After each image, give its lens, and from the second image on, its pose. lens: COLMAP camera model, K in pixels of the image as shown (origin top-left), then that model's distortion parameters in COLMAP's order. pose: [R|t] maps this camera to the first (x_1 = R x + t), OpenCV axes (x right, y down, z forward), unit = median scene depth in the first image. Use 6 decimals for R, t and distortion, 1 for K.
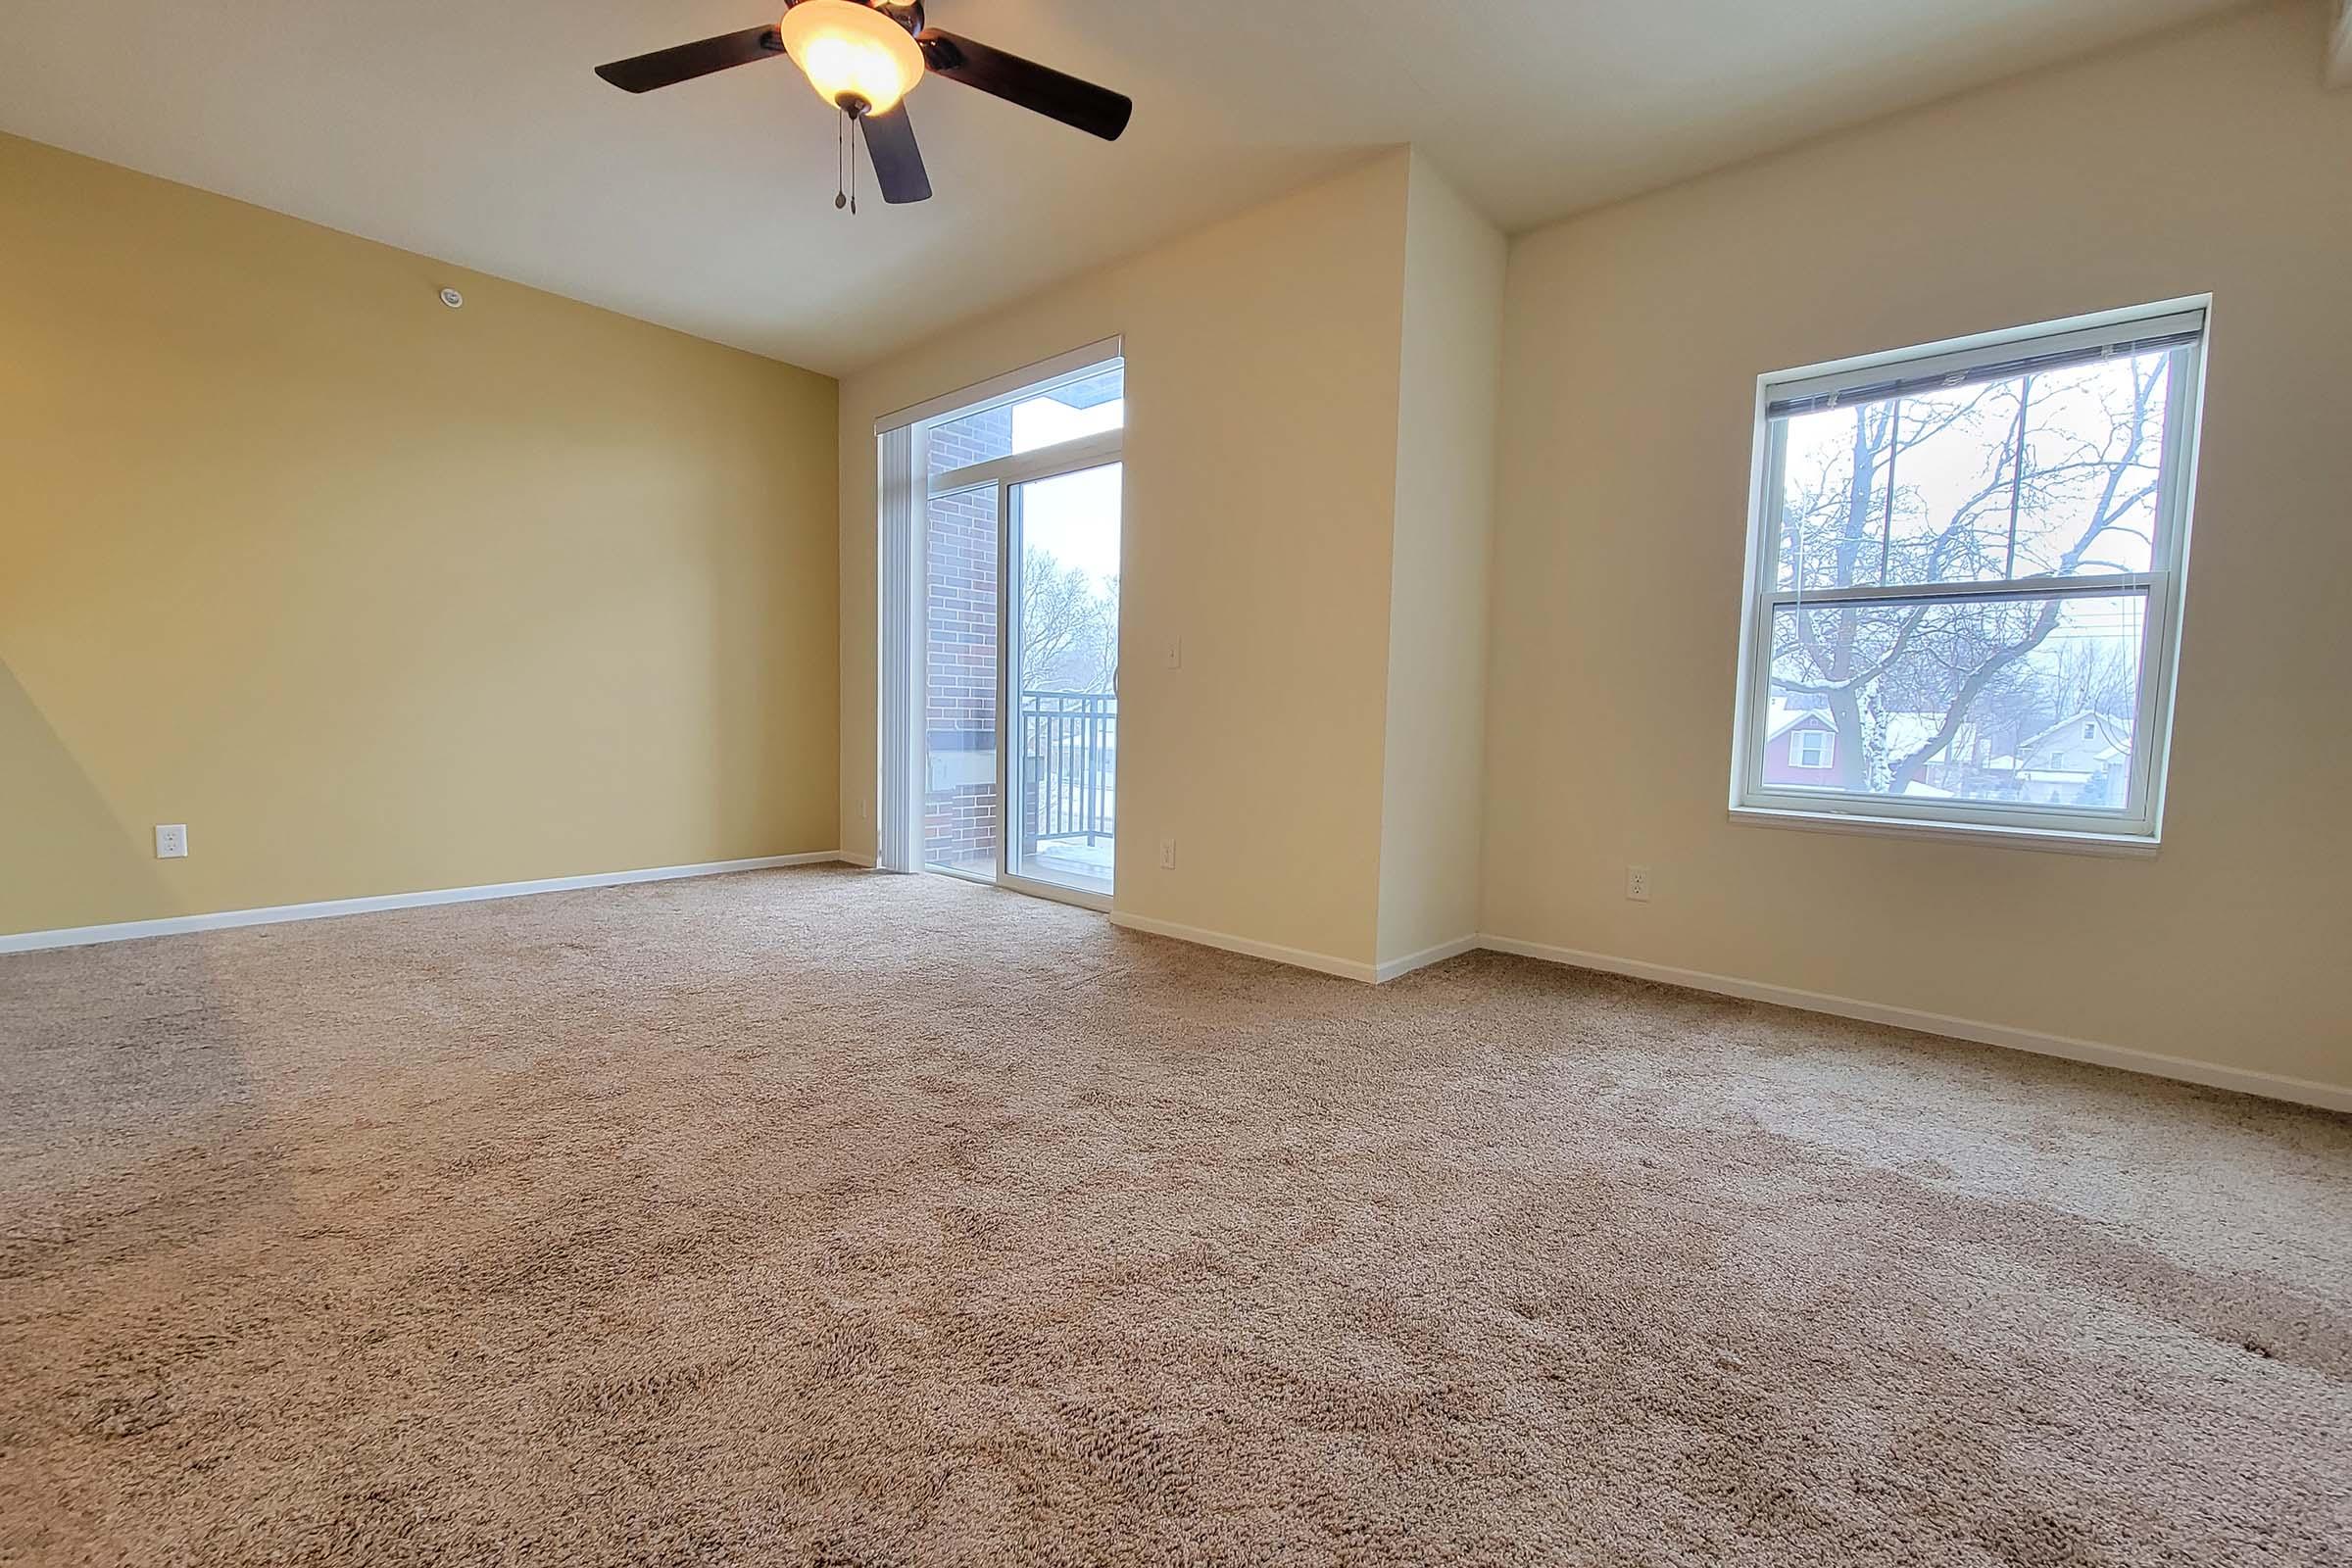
lens RADIAL K [[959.6, 0, 1171.0], [0, 959.6, 780.8], [0, 0, 1]] dist [-0.002175, -0.000344]
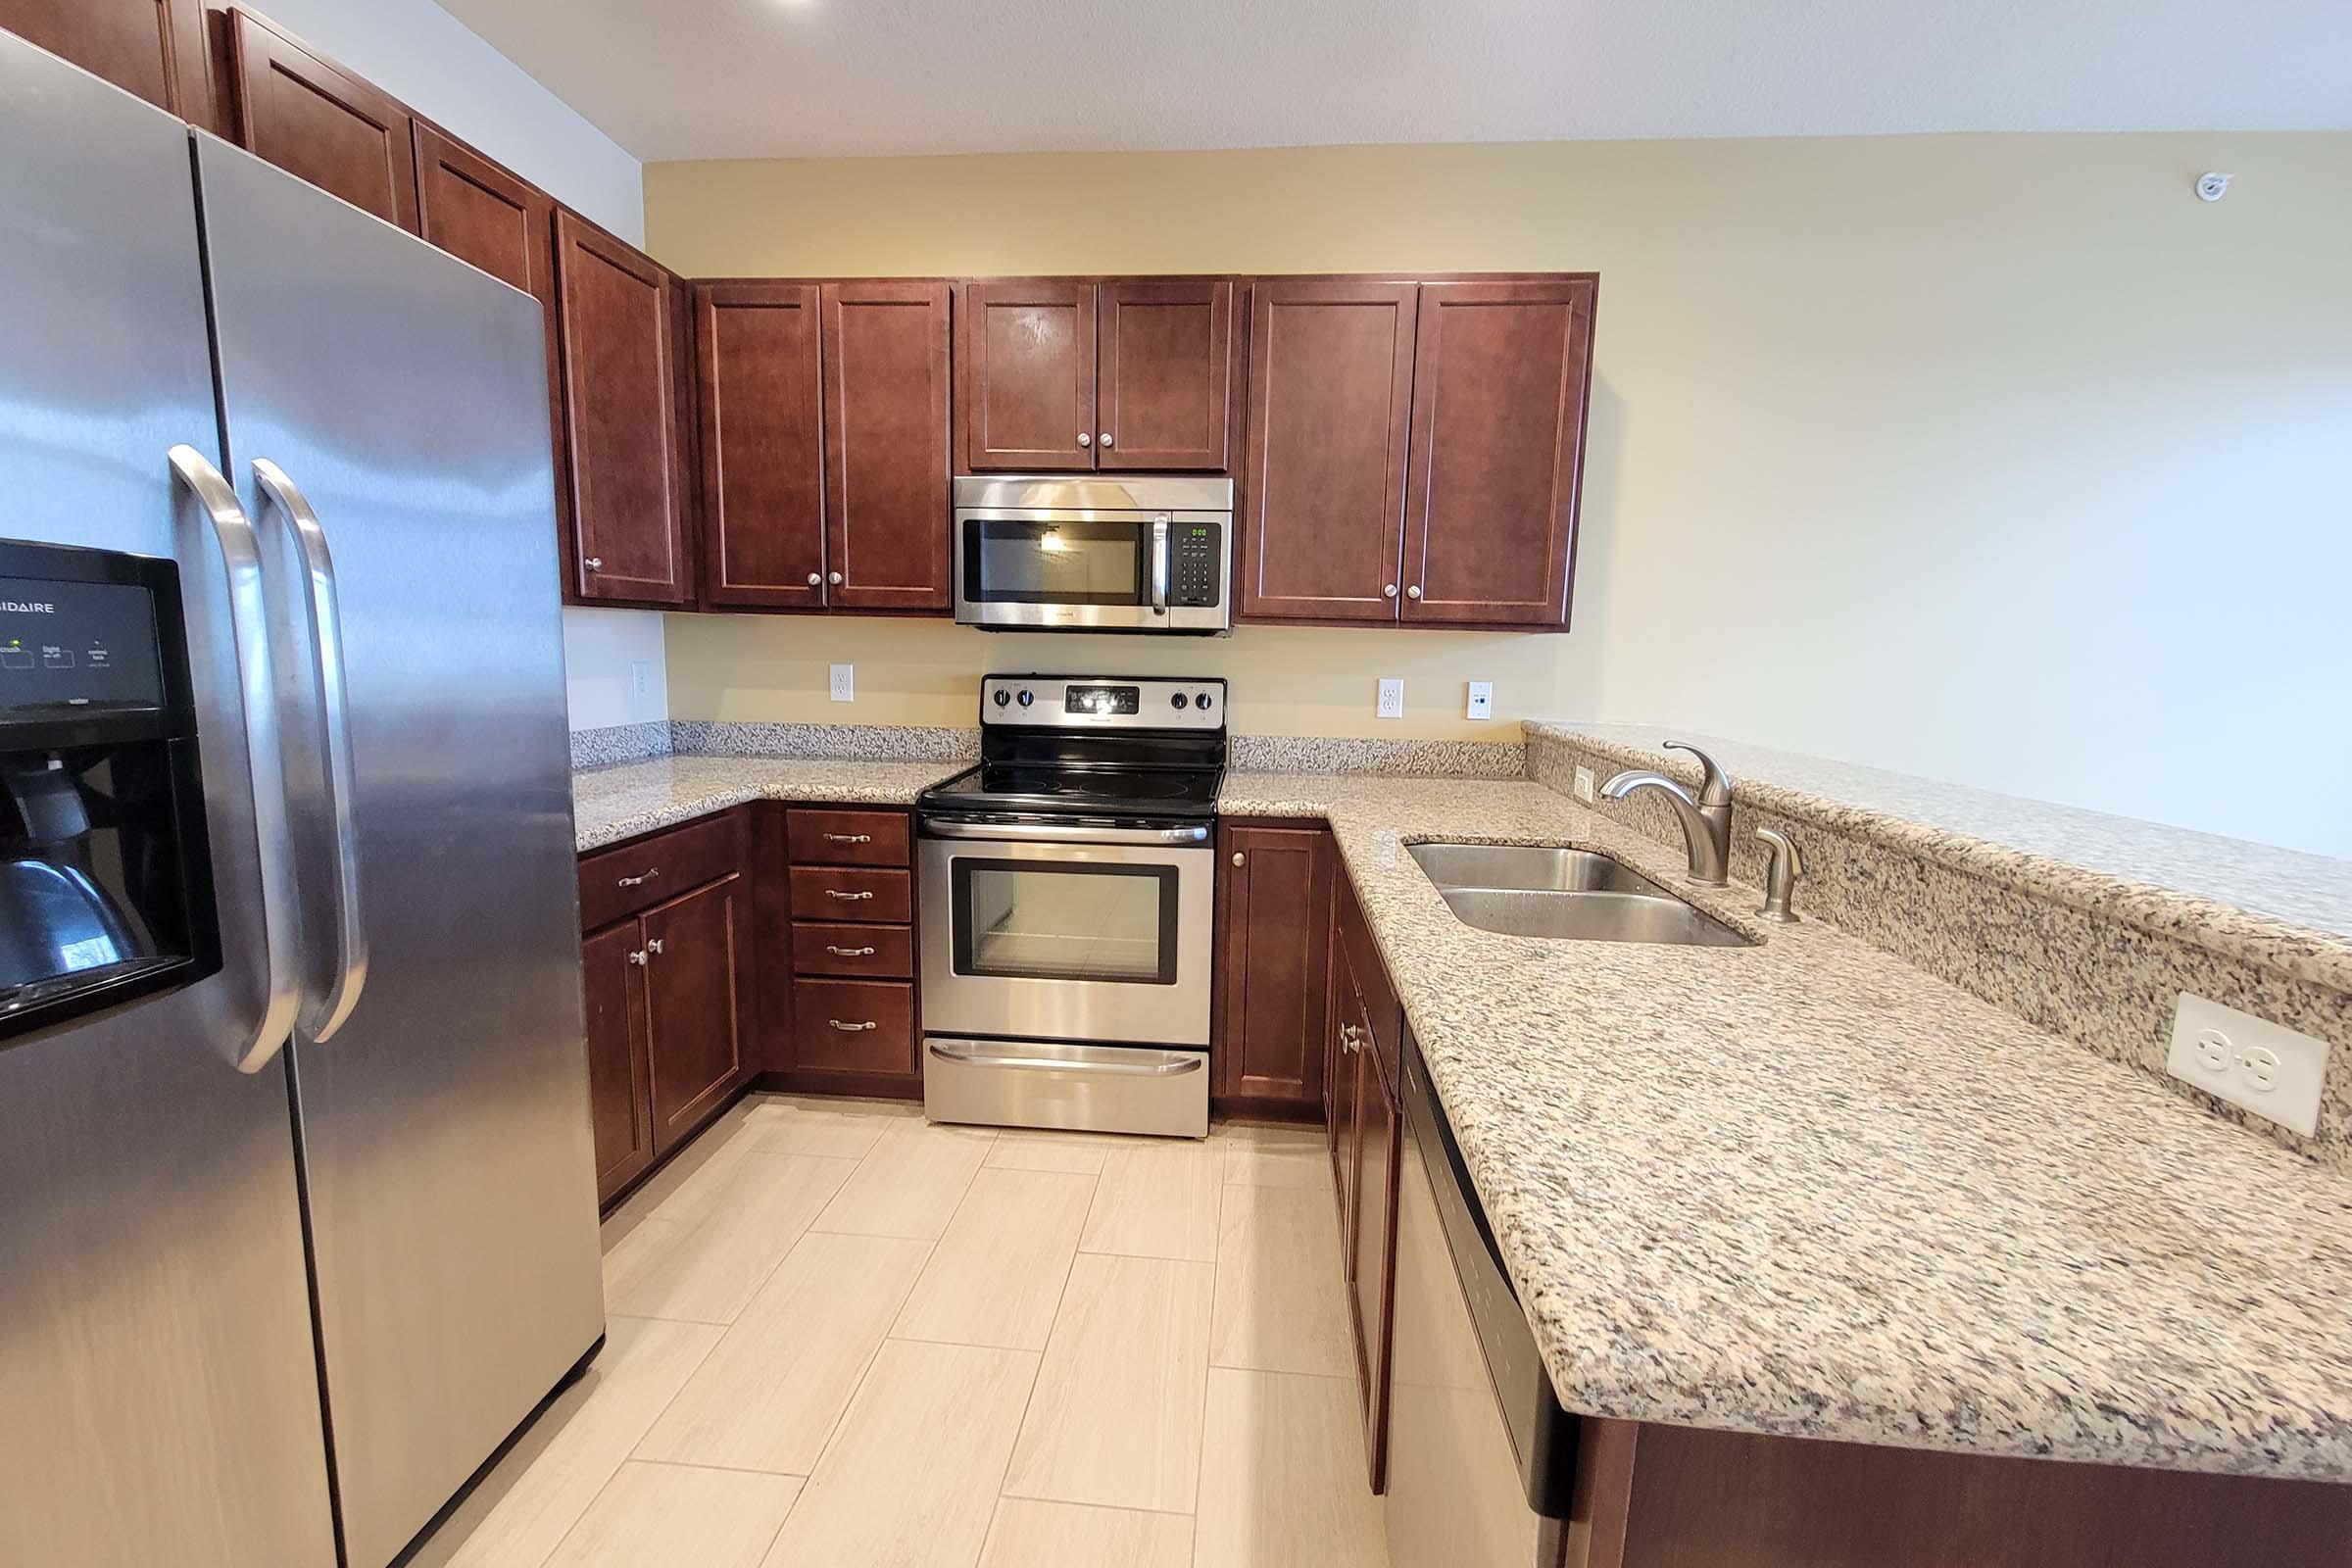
lens RADIAL K [[959.6, 0, 1171.0], [0, 959.6, 780.8], [0, 0, 1]] dist [-0.002175, -0.000344]
pose [[0.591747, 0.102744, -0.799550, -0.640519], [-0.066932, 0.994682, 0.078282, -0.115865], [0.803340, 0.007193, 0.595477, 0.064252]]
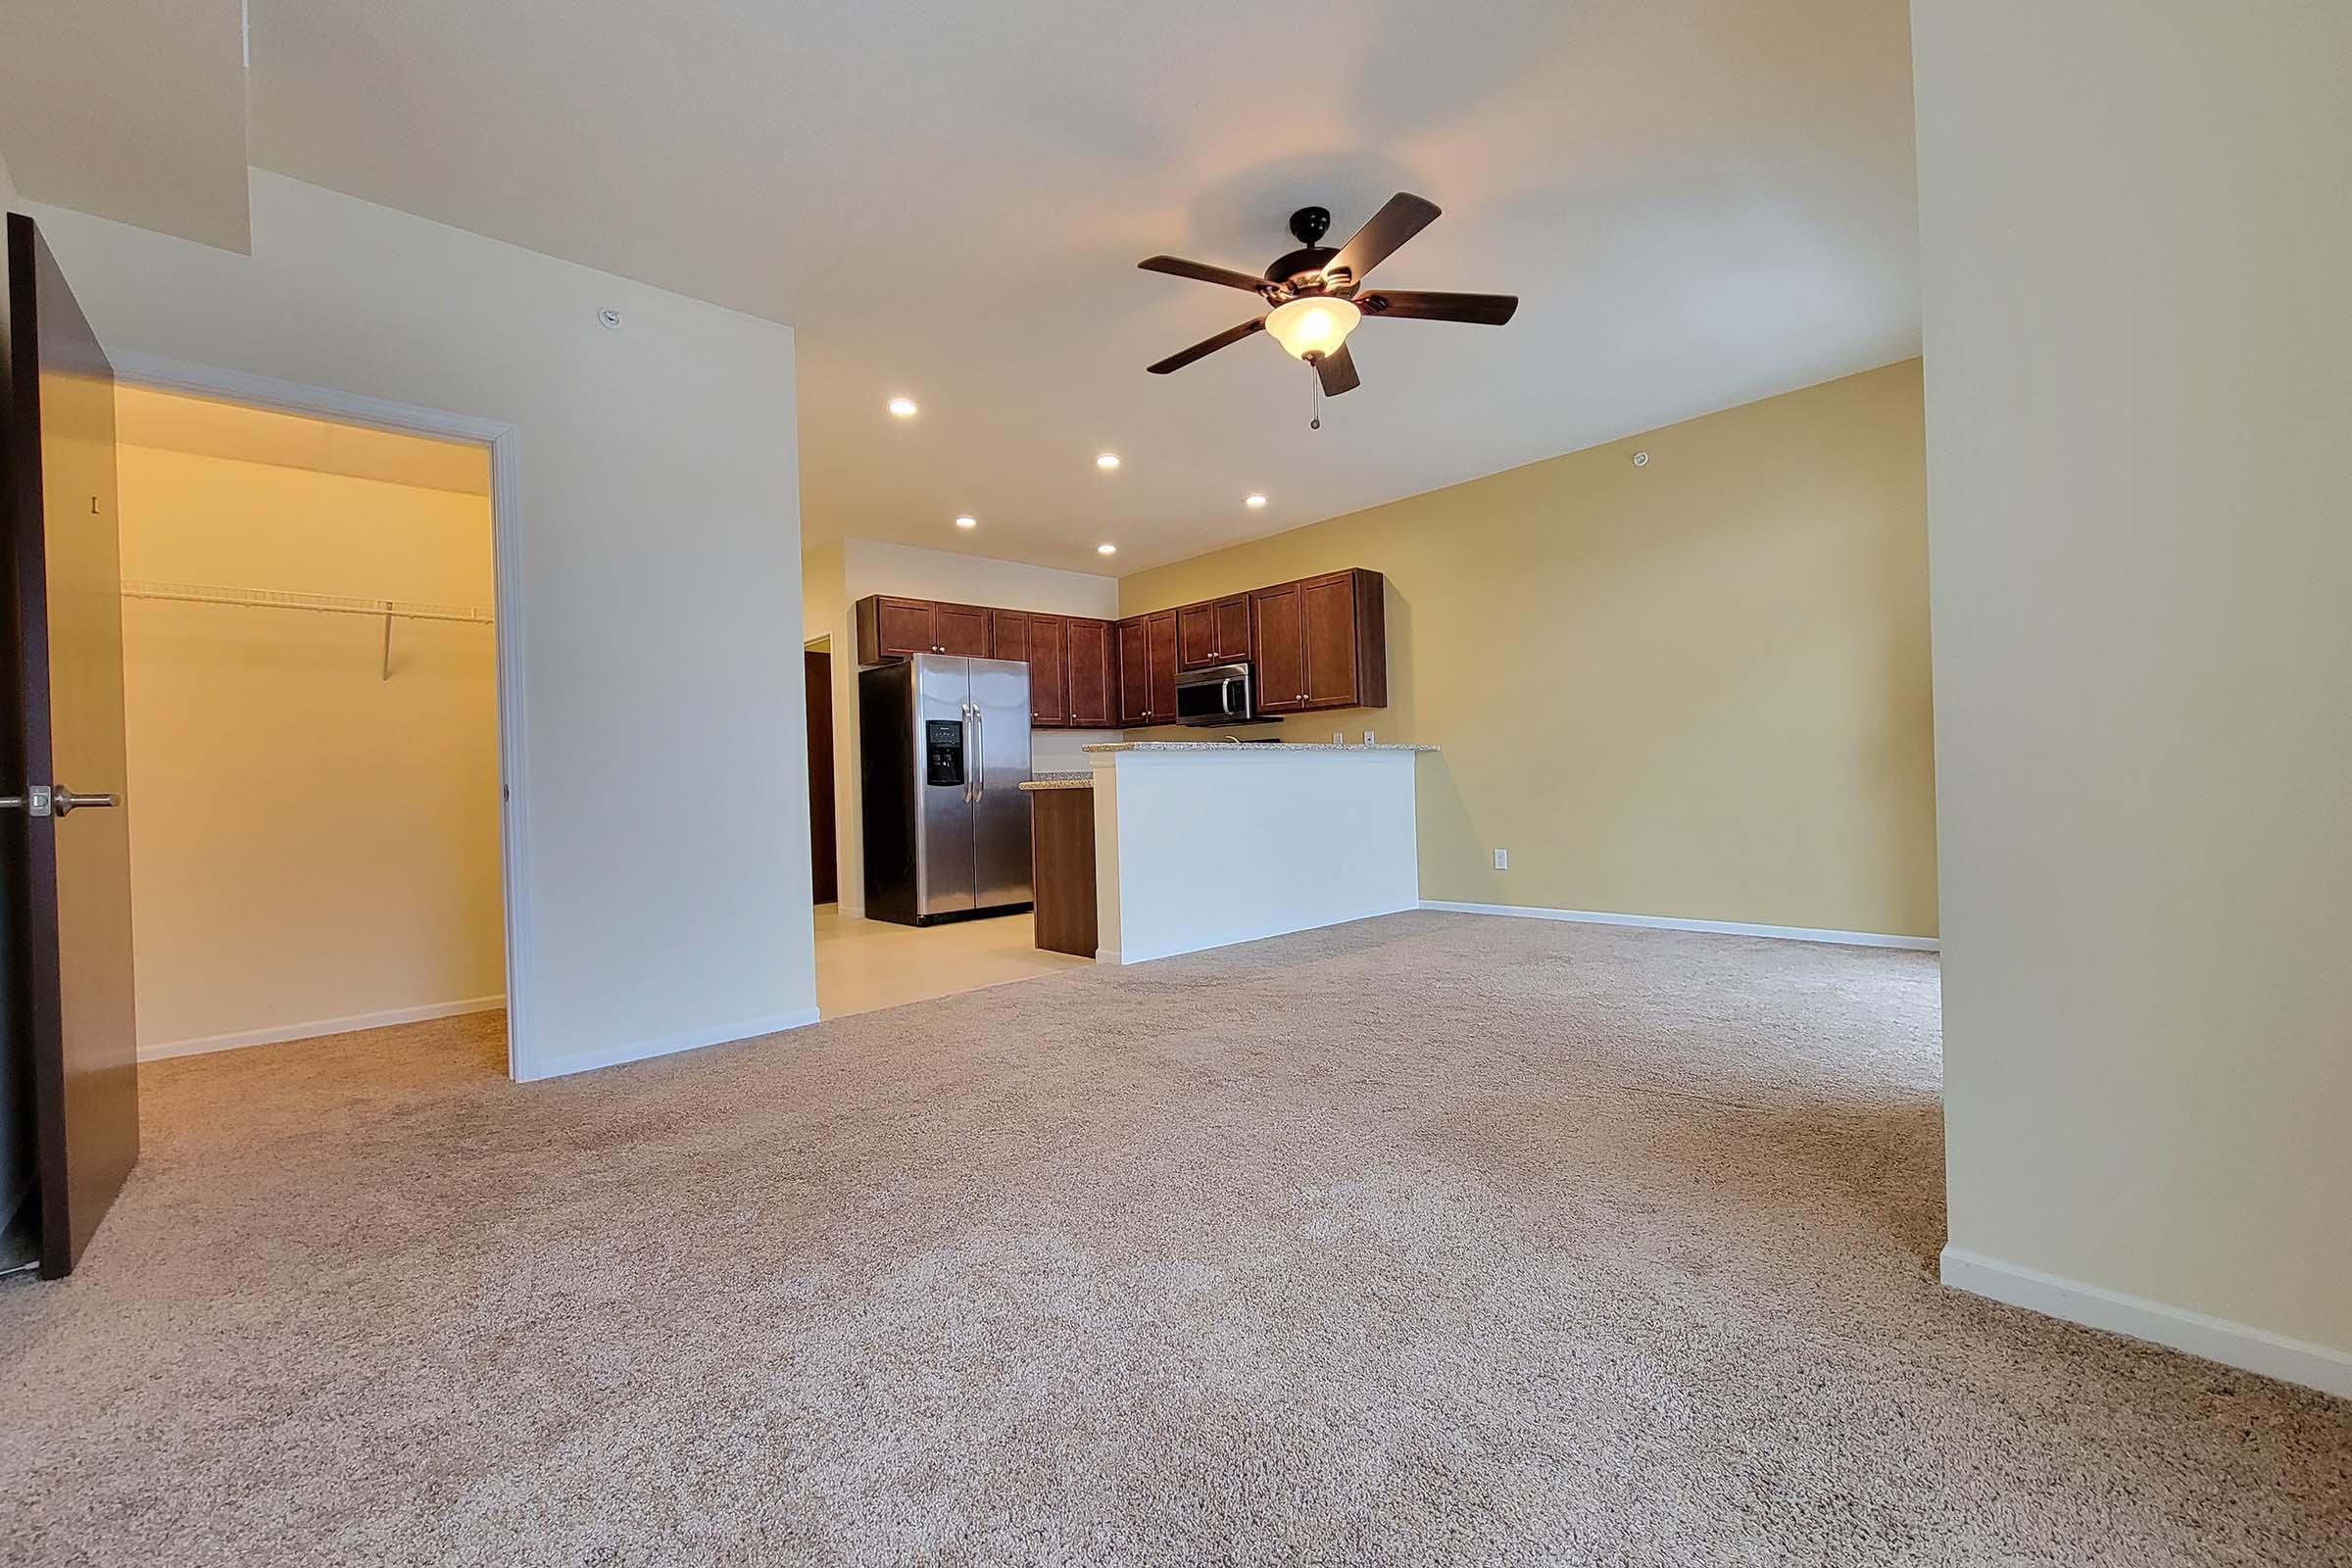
lens RADIAL K [[959.6, 0, 1171.0], [0, 959.6, 780.8], [0, 0, 1]] dist [-0.002175, -0.000344]
pose [[-0.089789, -0.021041, -0.995739, 0.603941], [-0.038298, 0.999110, -0.017659, -0.020490], [0.995224, 0.036549, -0.090515, 0.511577]]
